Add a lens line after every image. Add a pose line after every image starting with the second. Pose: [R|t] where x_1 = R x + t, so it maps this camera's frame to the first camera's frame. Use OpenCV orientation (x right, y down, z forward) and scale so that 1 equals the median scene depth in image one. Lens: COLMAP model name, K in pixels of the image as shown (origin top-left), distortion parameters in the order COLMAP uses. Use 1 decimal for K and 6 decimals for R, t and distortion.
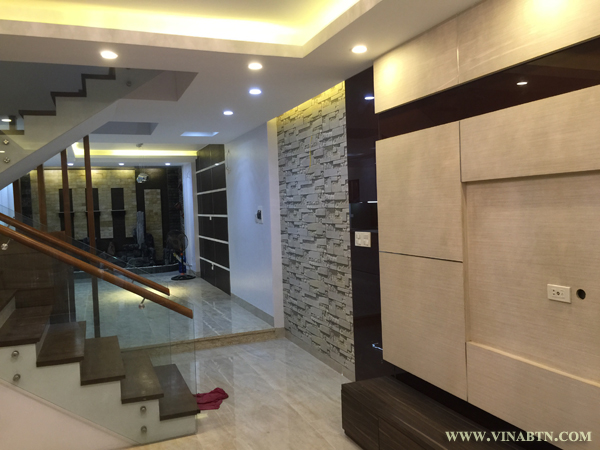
lens RADIAL K [[517.1, 0, 300.0], [0, 517.1, 225.0], [0, 0, 1]] dist [0.109533, -0.139256]
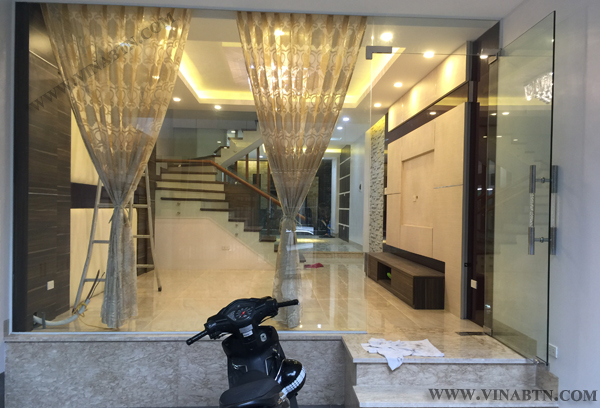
lens RADIAL K [[521.5, 0, 300.0], [0, 521.5, 204.0], [0, 0, 1]] dist [0.001456, 0.000112]
pose [[0.943605, 0.050316, -0.327227, 0.199475], [-0.063709, 0.997507, -0.030332, 0.068554], [0.324885, 0.049469, 0.944459, -0.450202]]
